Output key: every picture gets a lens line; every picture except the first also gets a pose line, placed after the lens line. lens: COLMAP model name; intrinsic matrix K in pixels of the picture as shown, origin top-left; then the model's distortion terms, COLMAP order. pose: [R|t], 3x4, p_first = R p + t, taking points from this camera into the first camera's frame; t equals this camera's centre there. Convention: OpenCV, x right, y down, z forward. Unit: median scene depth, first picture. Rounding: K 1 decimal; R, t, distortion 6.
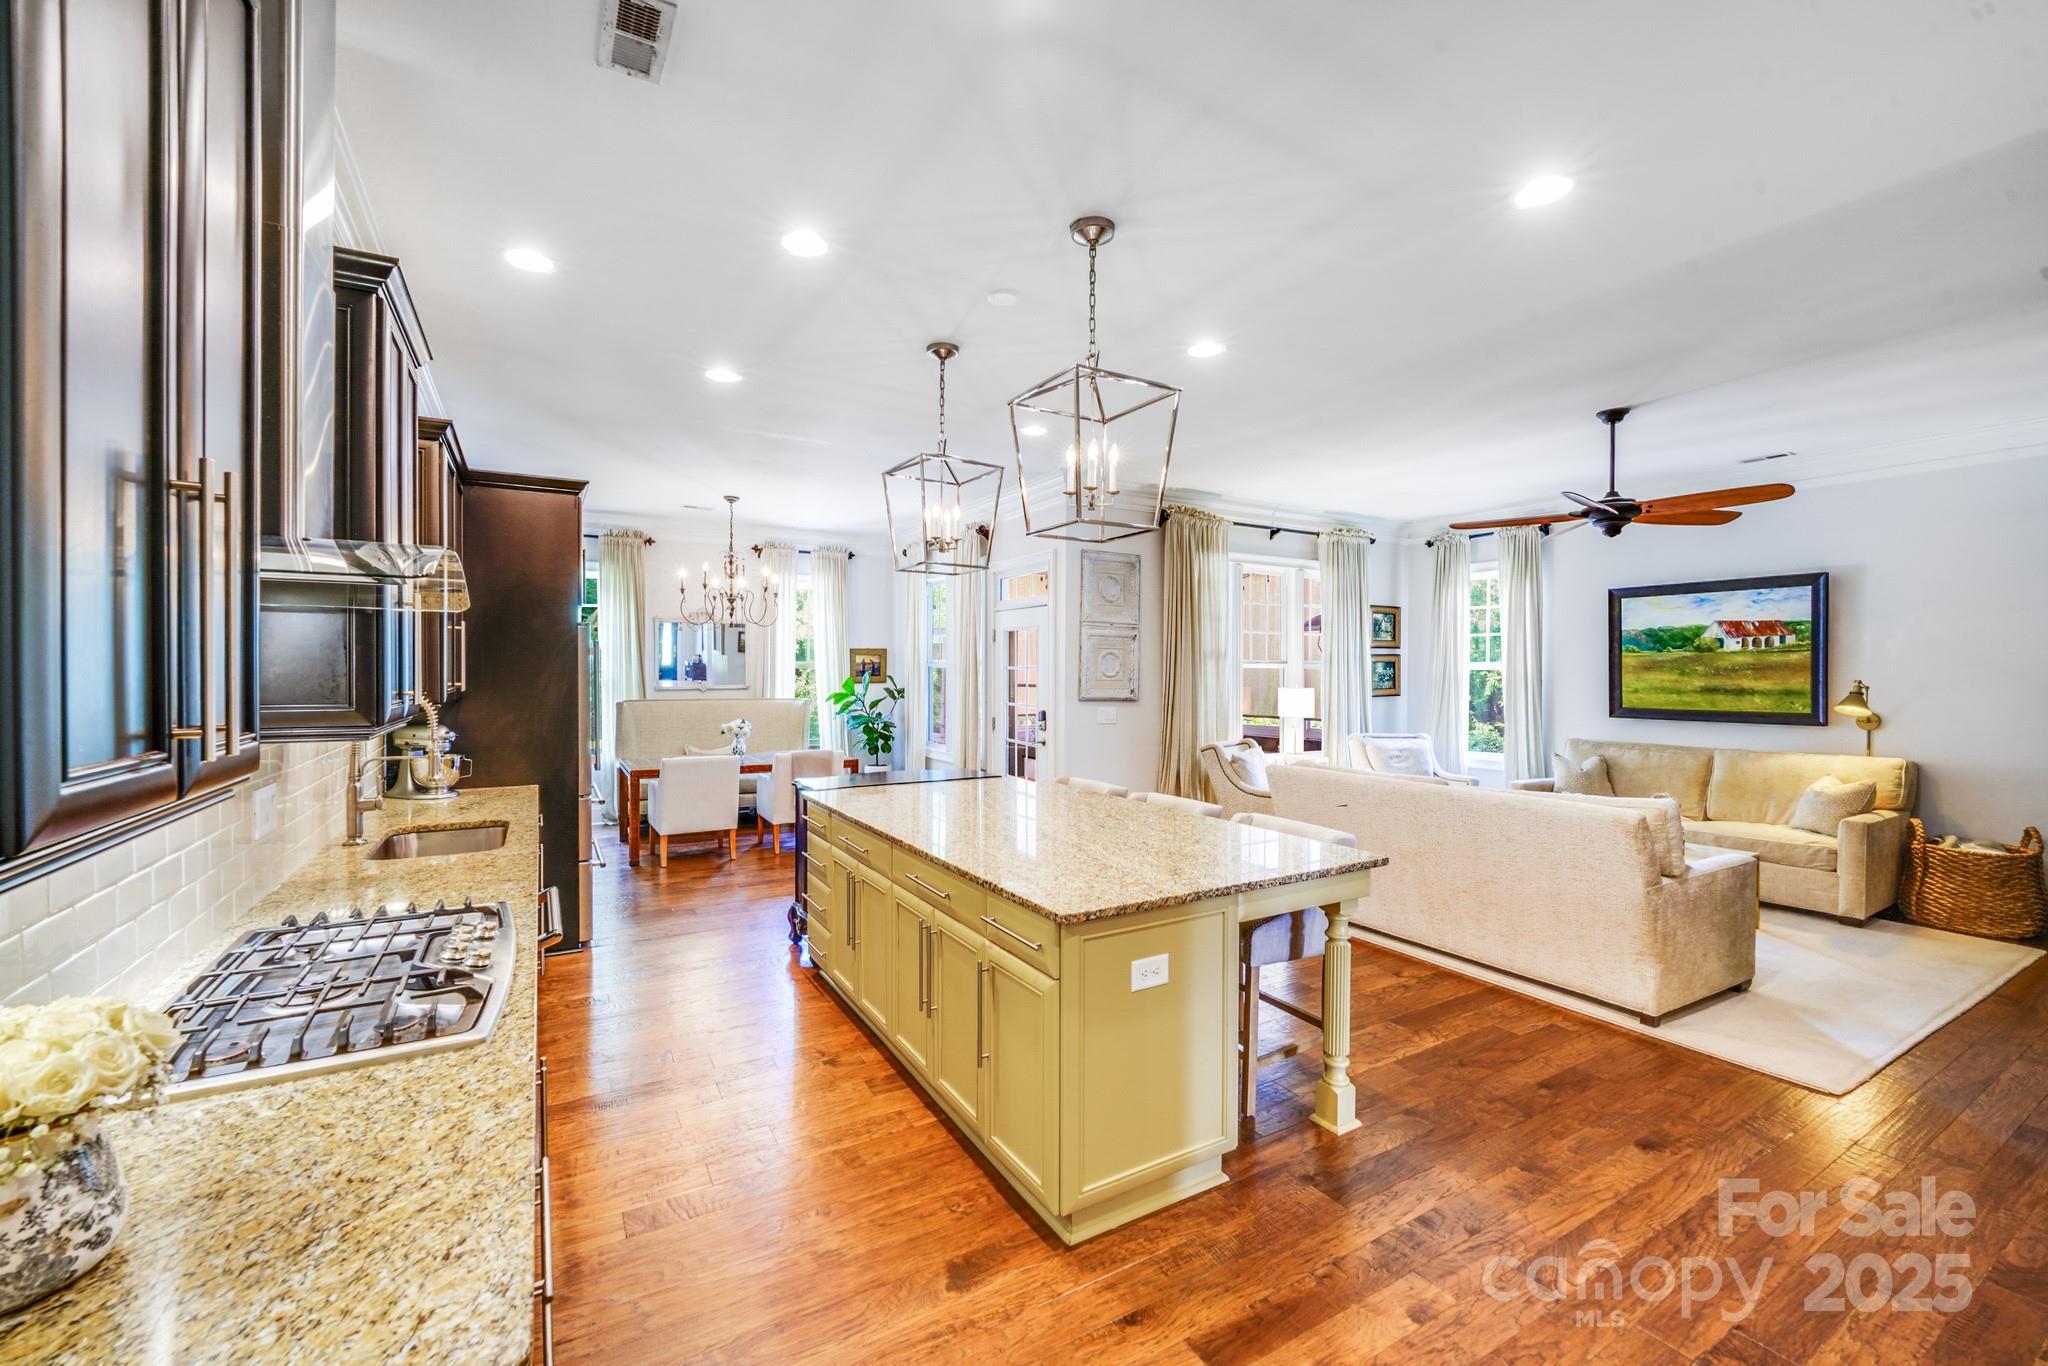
lens RADIAL K [[840.2, 0, 1016.6], [0, 840.2, 676.7], [0, 0, 1]] dist [-0.001689, -0.004179]
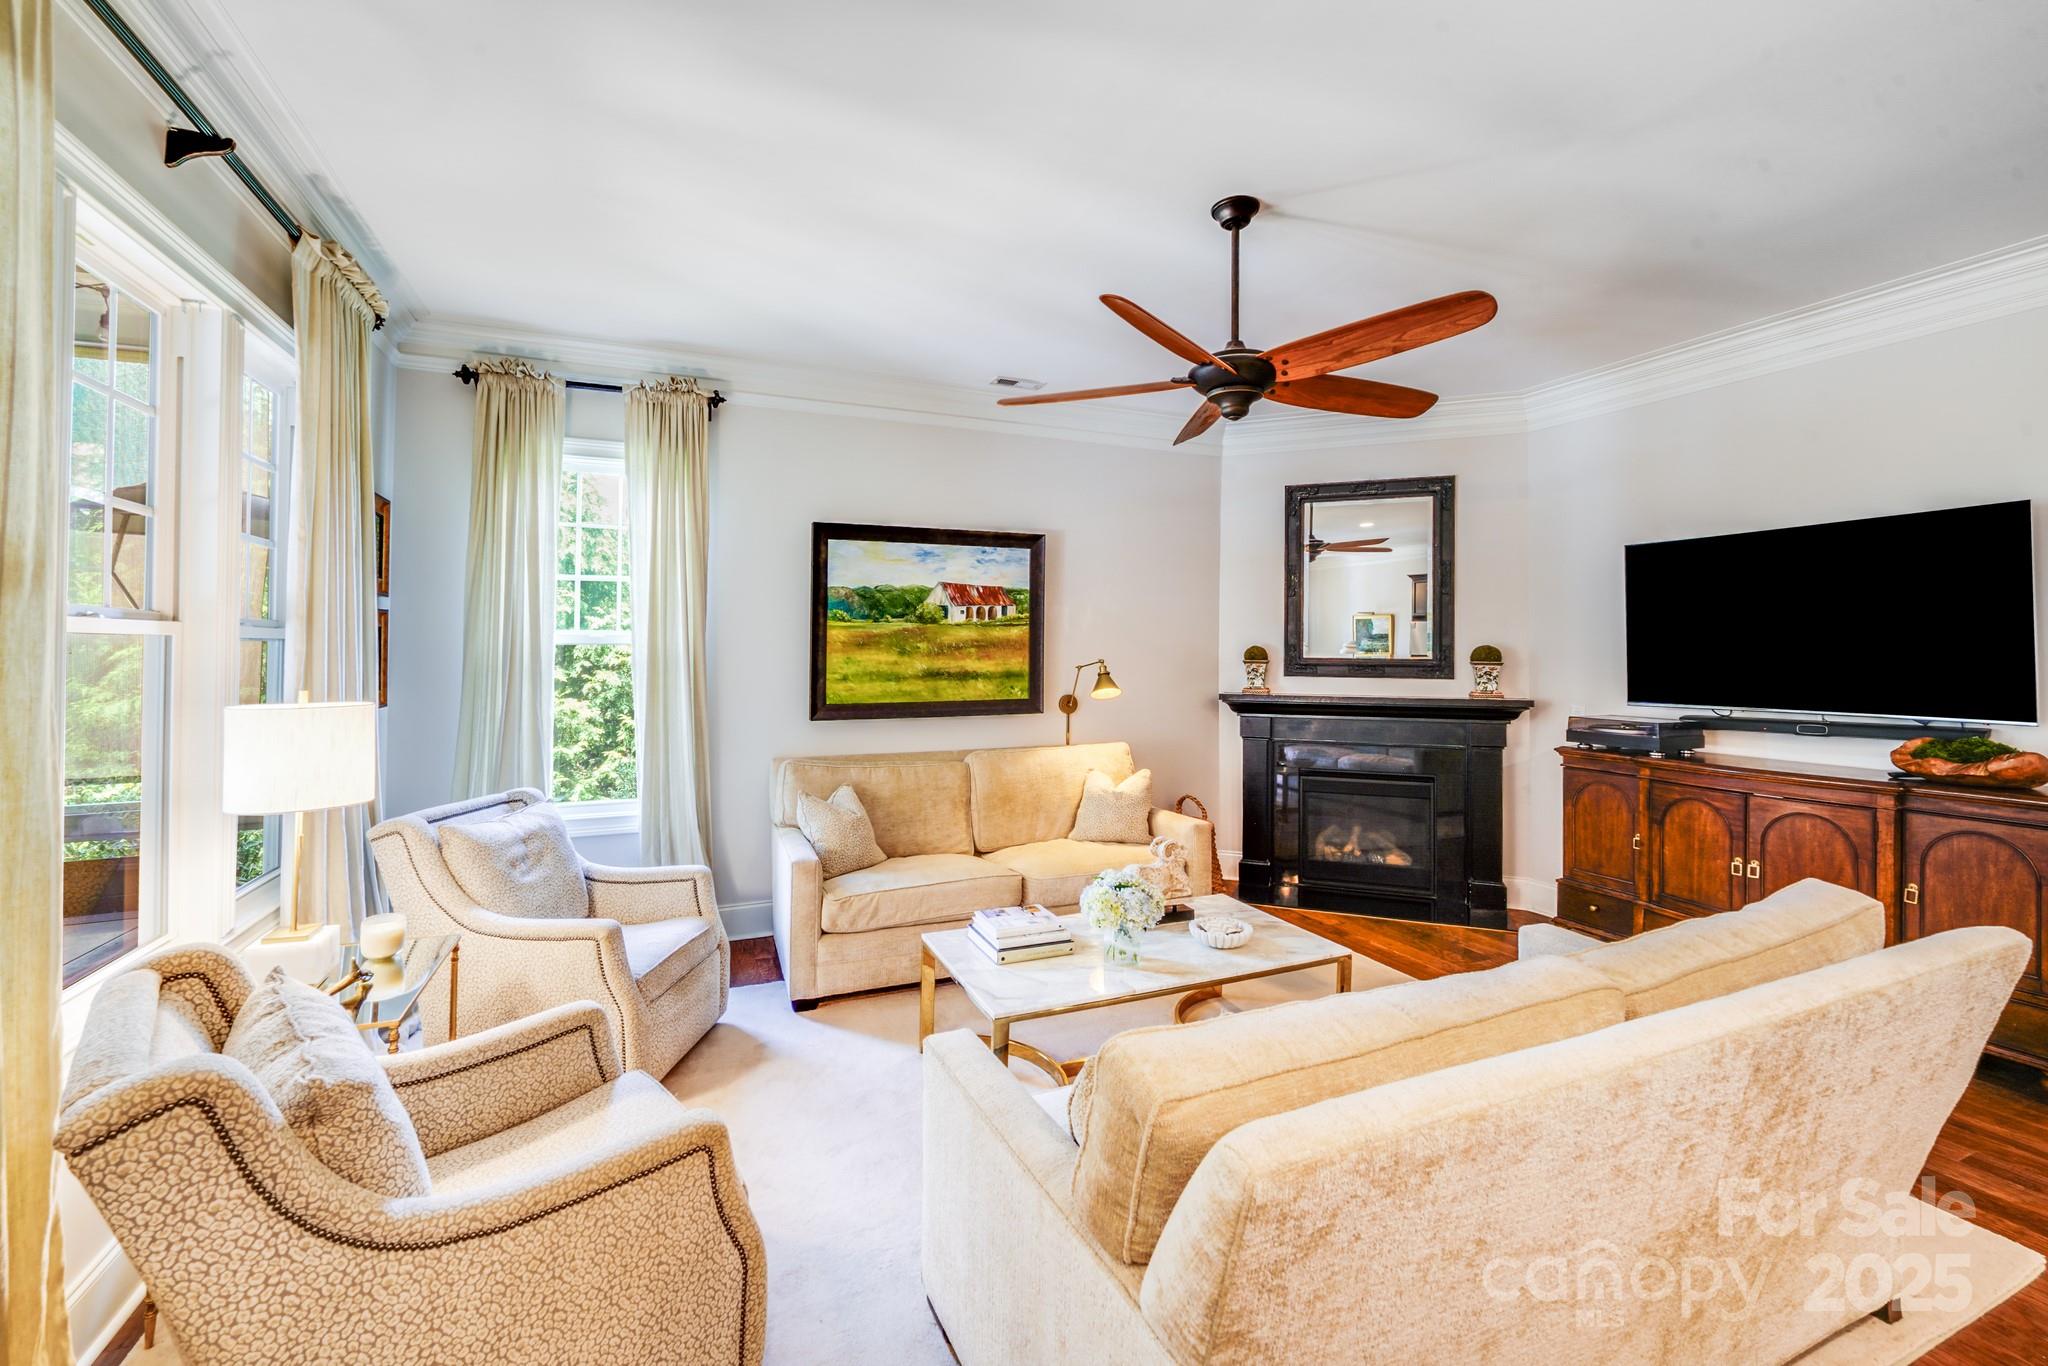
lens RADIAL K [[840.2, 0, 1014.9], [0, 840.2, 642.0], [0, 0, 1]] dist [-0.001689, -0.004179]
pose [[0.124576, 0.008889, 0.992170, 0.088038], [0.004076, 0.999947, -0.009470, -0.005319], [-0.992202, 0.005224, 0.124533, 0.817588]]
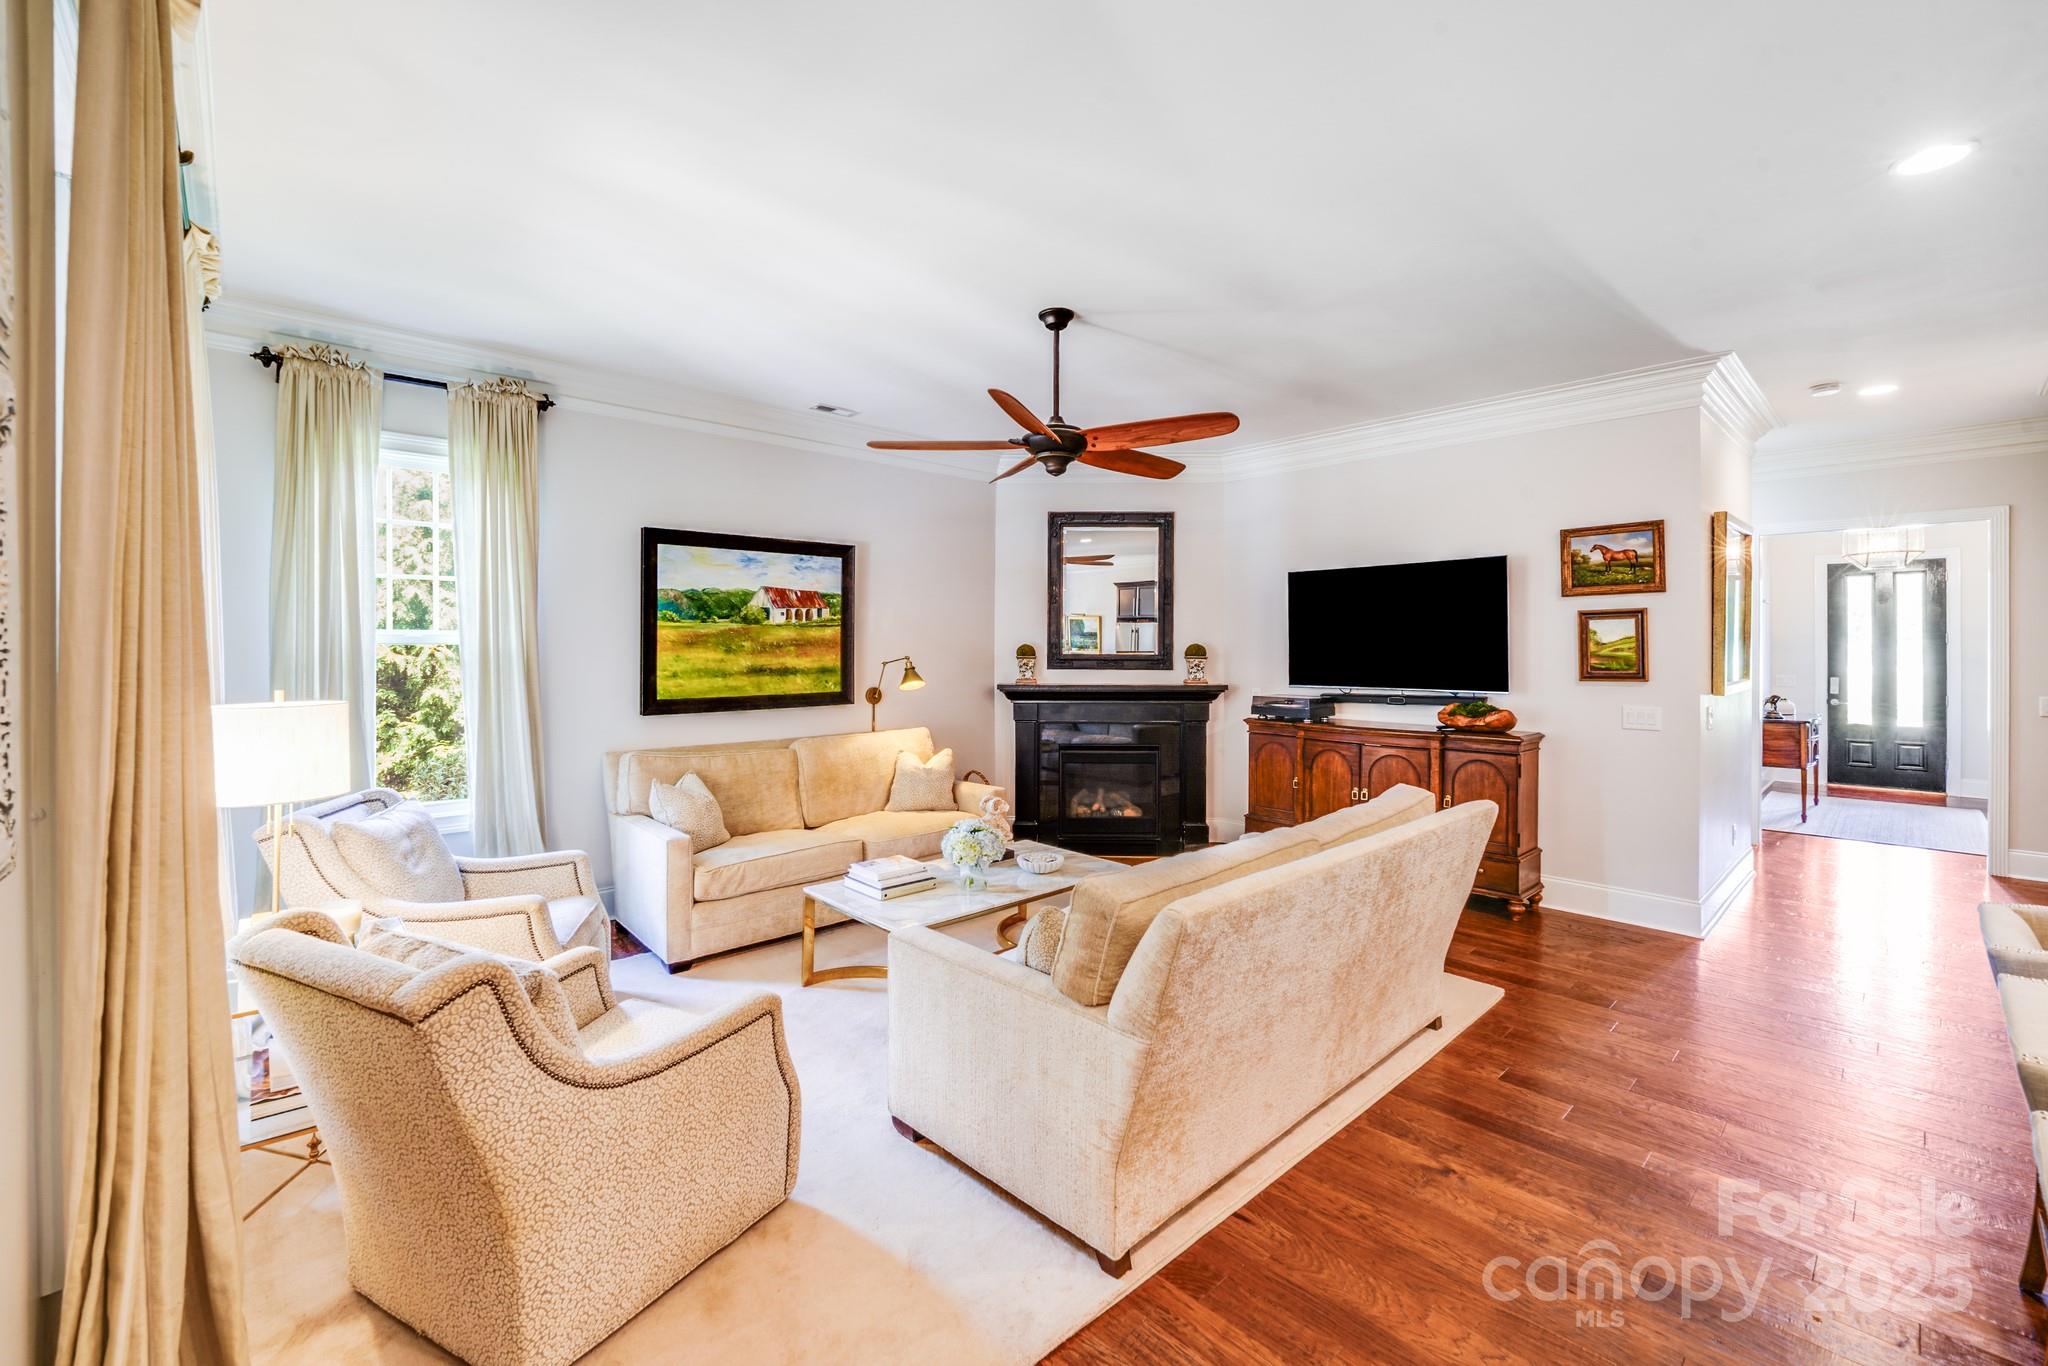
lens RADIAL K [[840.2, 0, 1014.1], [0, 840.2, 652.1], [0, 0, 1]] dist [-0.001689, -0.004179]
pose [[-0.217149, -0.007329, 0.976111, -0.028492], [0.005419, 0.999947, 0.008713, -0.007681], [-0.976123, 0.007182, -0.217098, 0.914662]]
